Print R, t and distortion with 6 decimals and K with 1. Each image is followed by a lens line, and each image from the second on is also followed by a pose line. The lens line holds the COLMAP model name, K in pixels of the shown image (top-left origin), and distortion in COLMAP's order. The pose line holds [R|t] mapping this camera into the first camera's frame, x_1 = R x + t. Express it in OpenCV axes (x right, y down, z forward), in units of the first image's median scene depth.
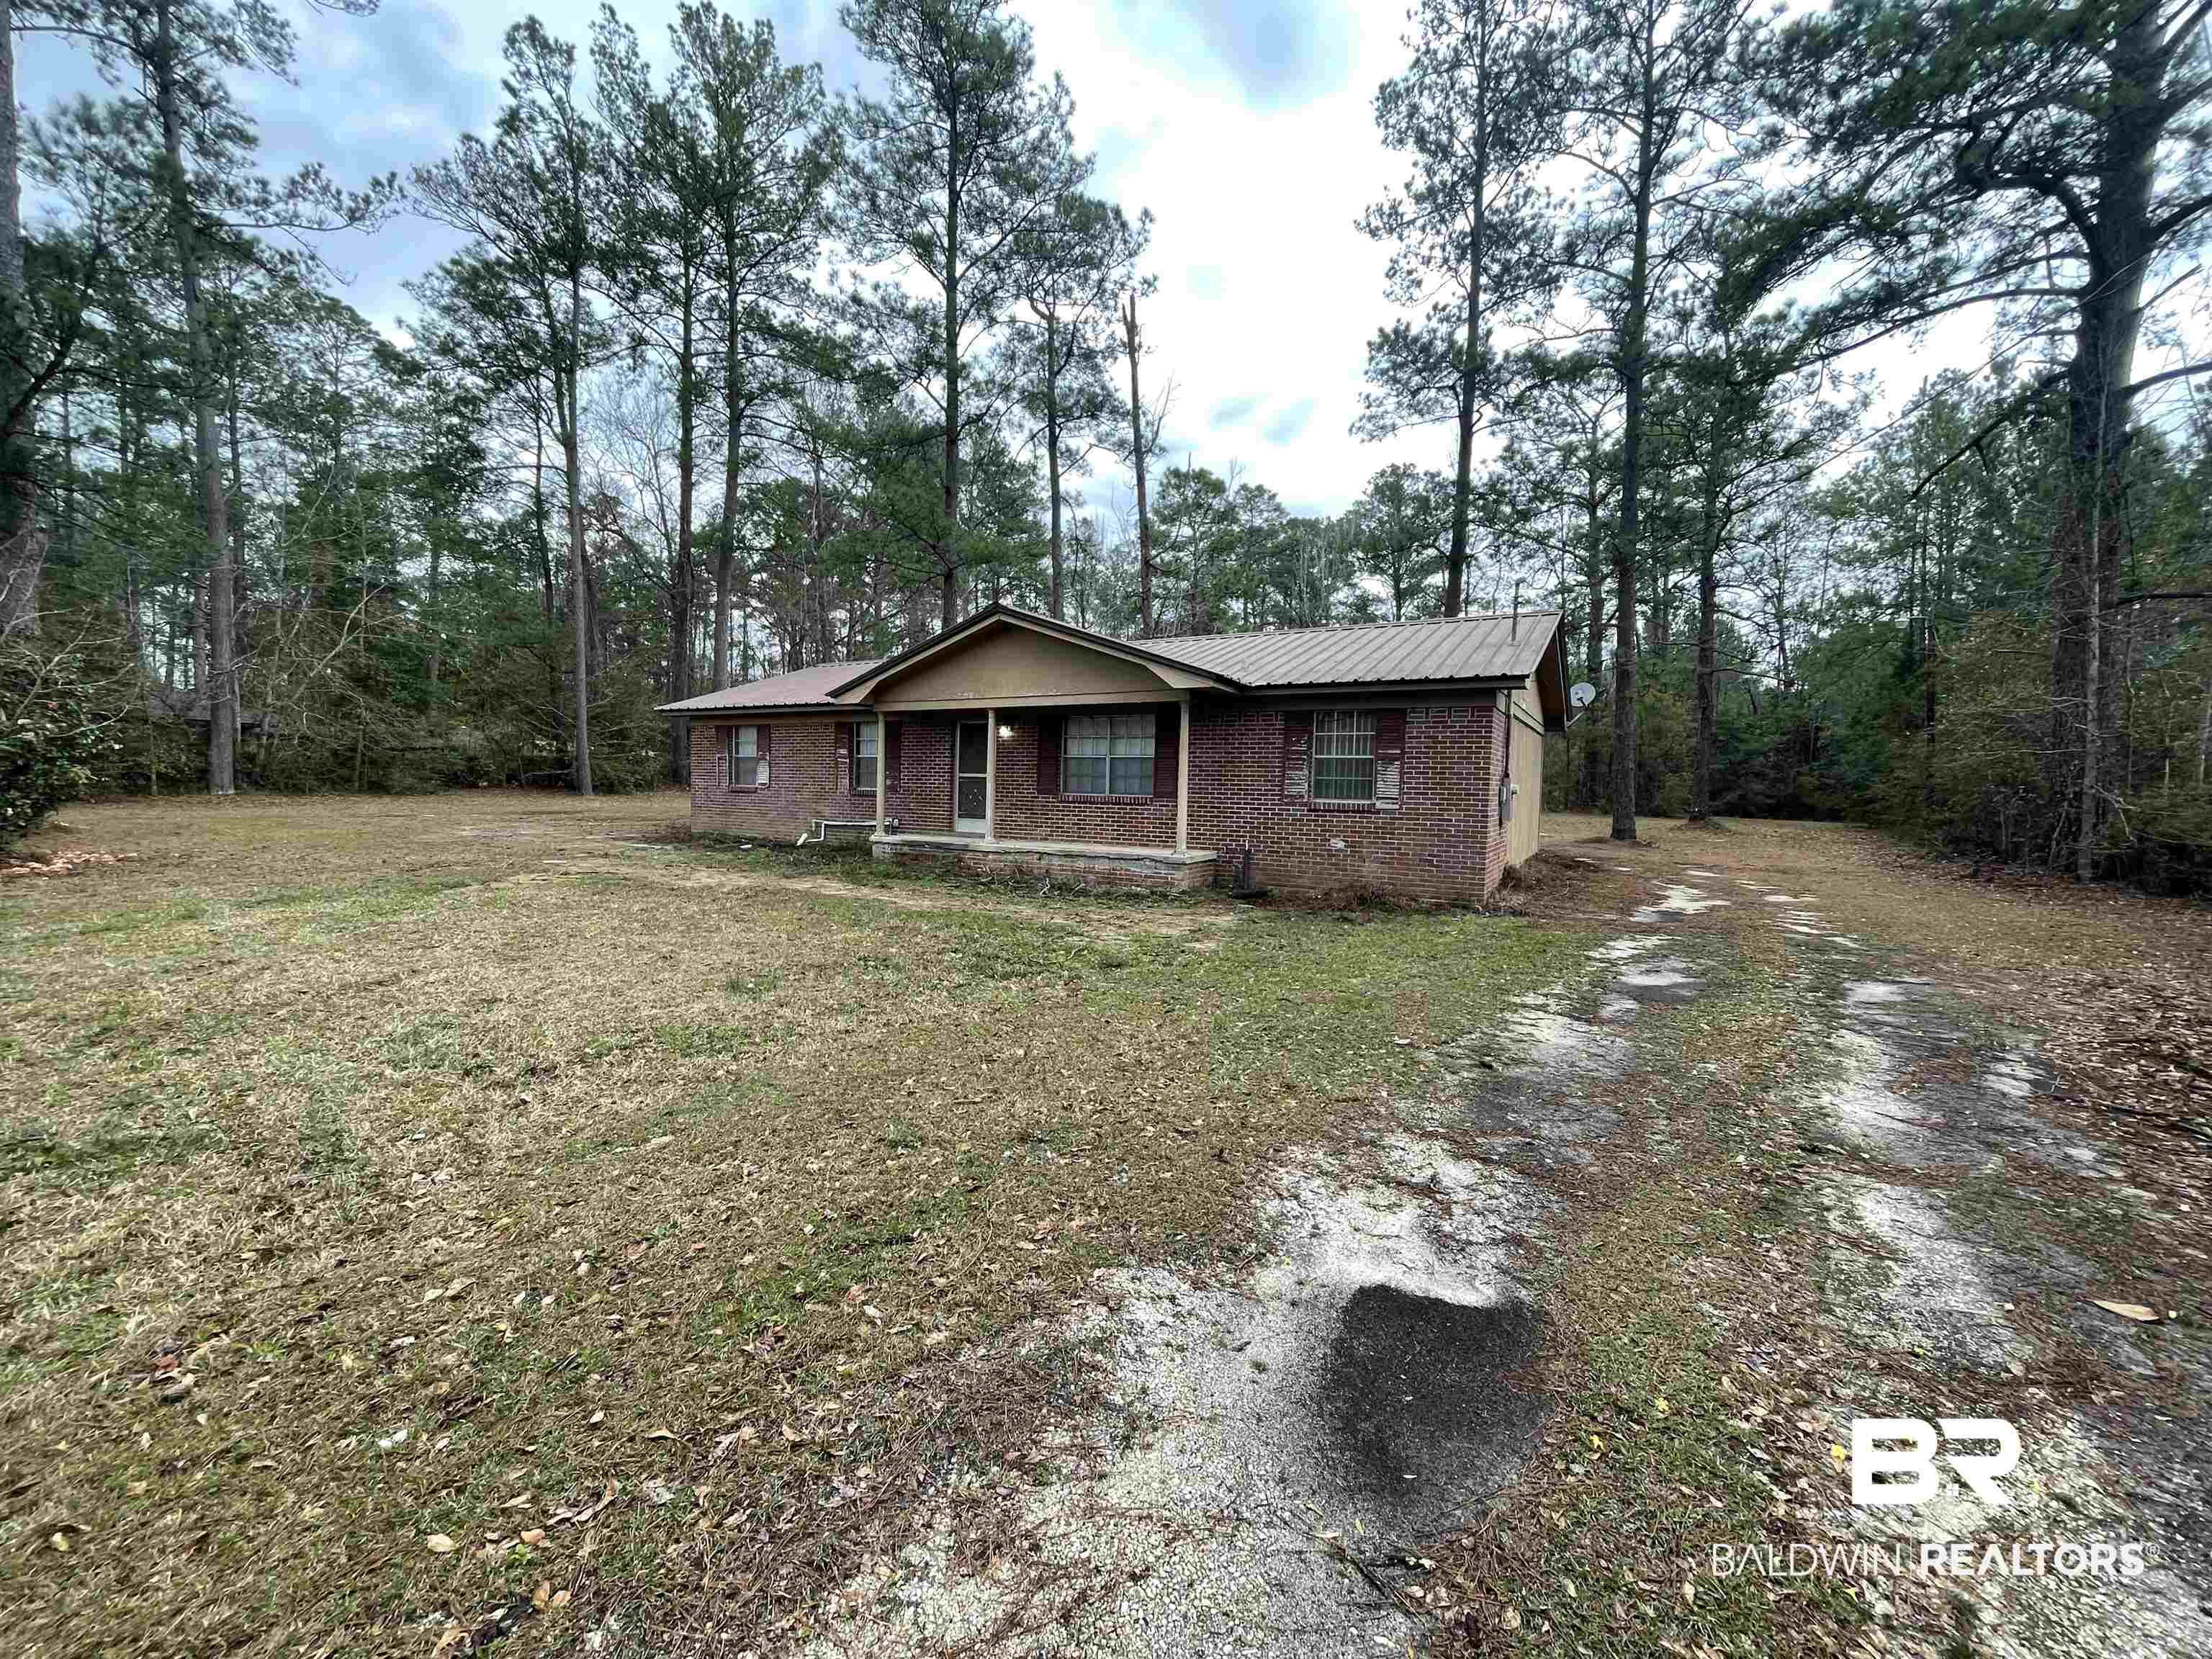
lens RADIAL K [[902.6, 0, 1110.0], [0, 902.6, 816.1], [0, 0, 1]] dist [0.000102, -0.000078]
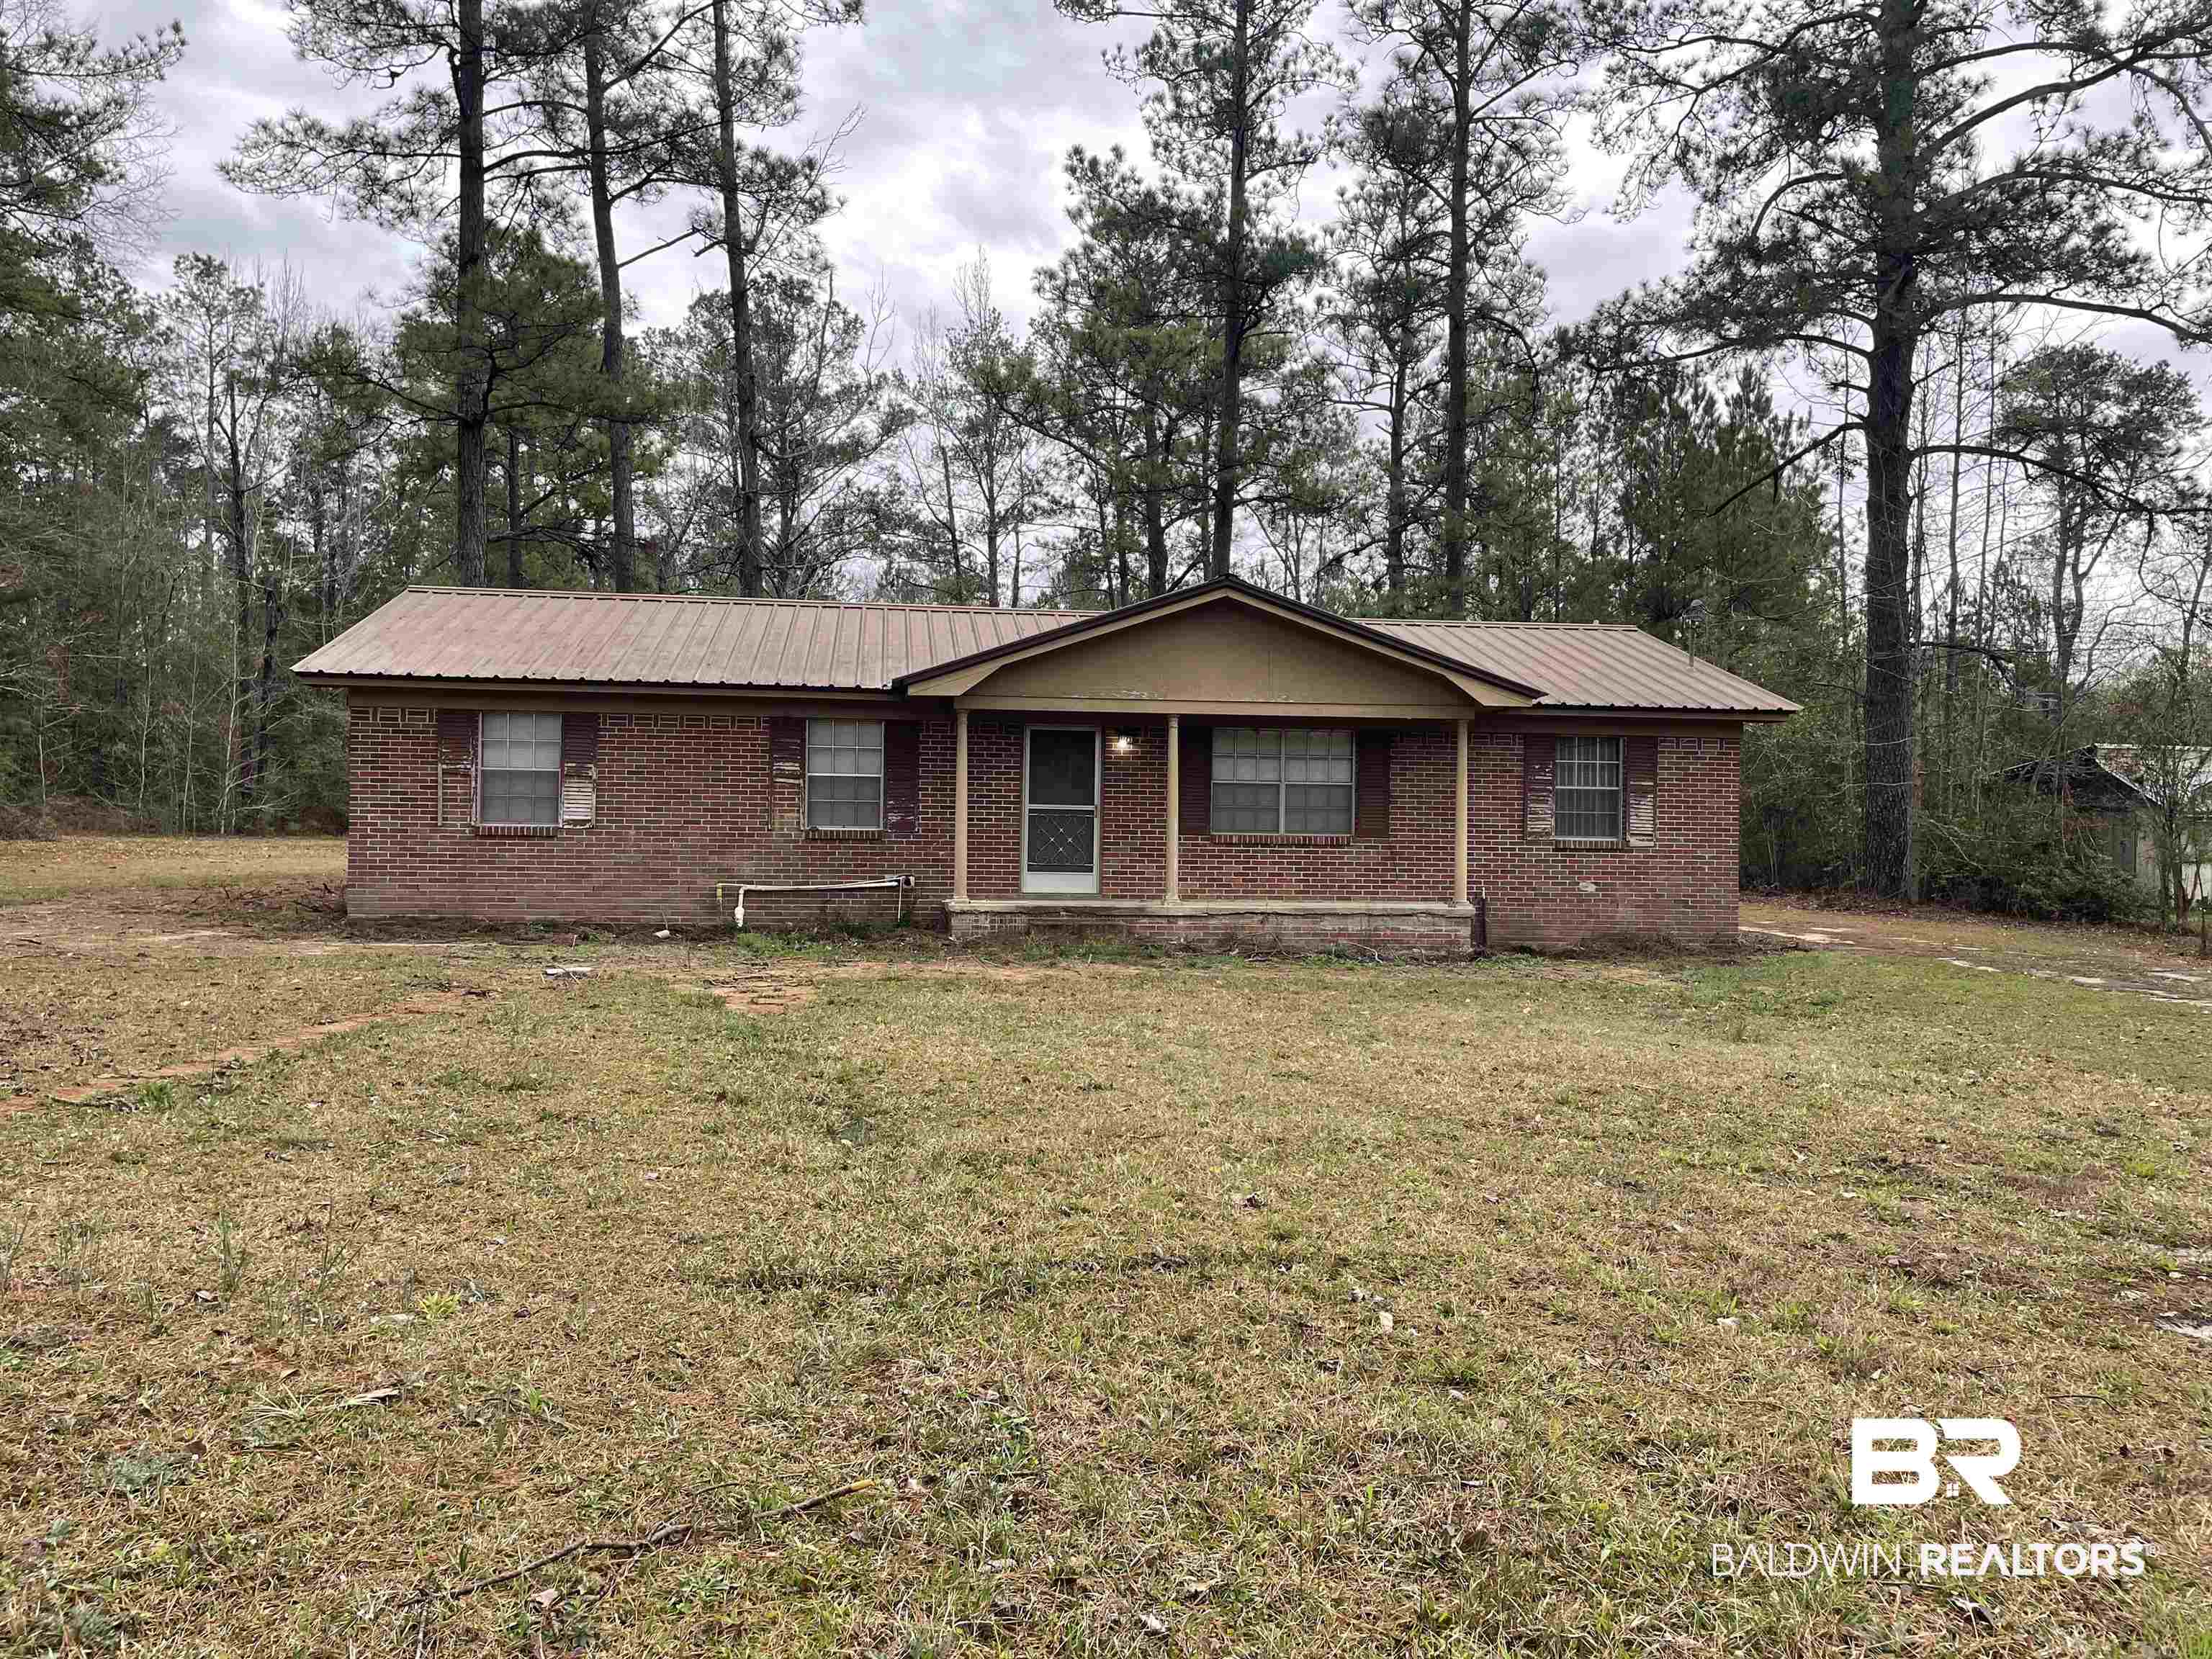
lens RADIAL K [[1685.0, 0, 1117.8], [0, 1685.0, 790.5], [0, 0, 1]] dist [0.103633, -0.137168]
pose [[0.781235, 0.005149, 0.624216, -0.947546], [0.022967, 0.999052, -0.036986, -0.010673], [-0.623815, 0.043232, 0.780376, -0.004310]]
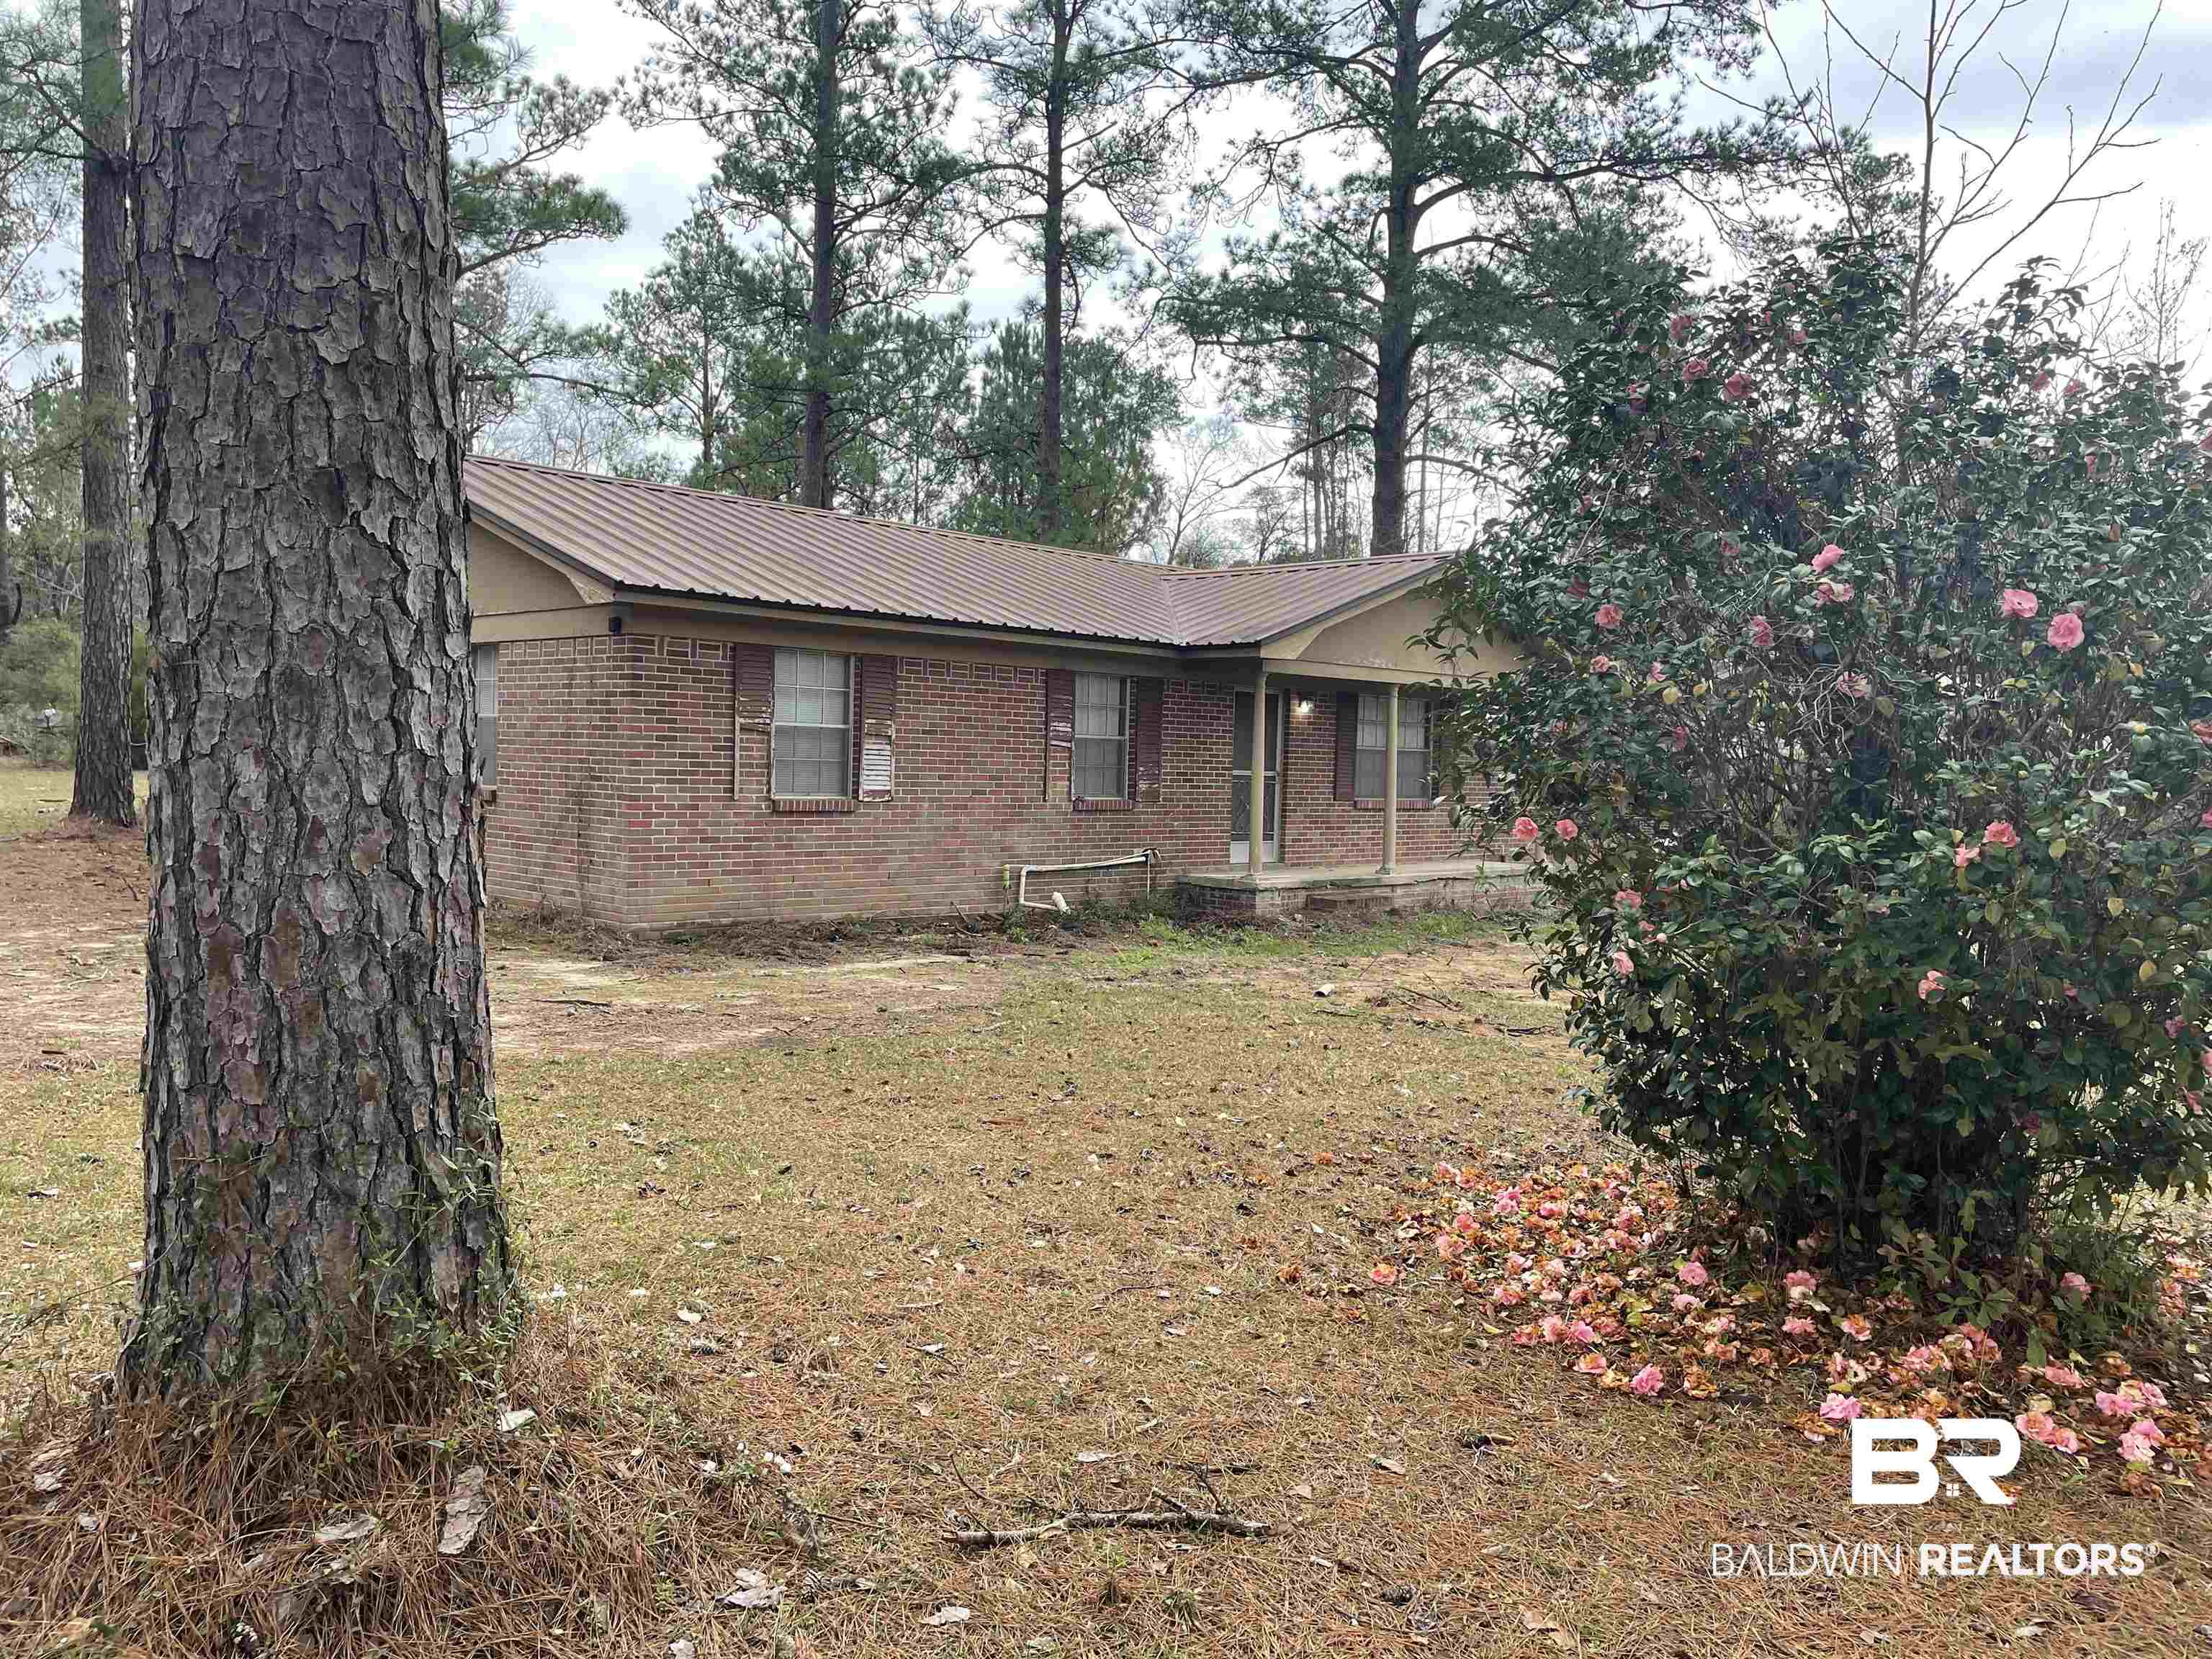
lens RADIAL K [[1685.0, 0, 1117.8], [0, 1685.0, 790.5], [0, 0, 1]] dist [0.103633, -0.137168]
pose [[0.221346, -0.032560, 0.974652, -1.410501], [0.008315, 0.999469, 0.031501, -0.074927], [-0.975160, 0.001132, 0.221499, 0.873974]]
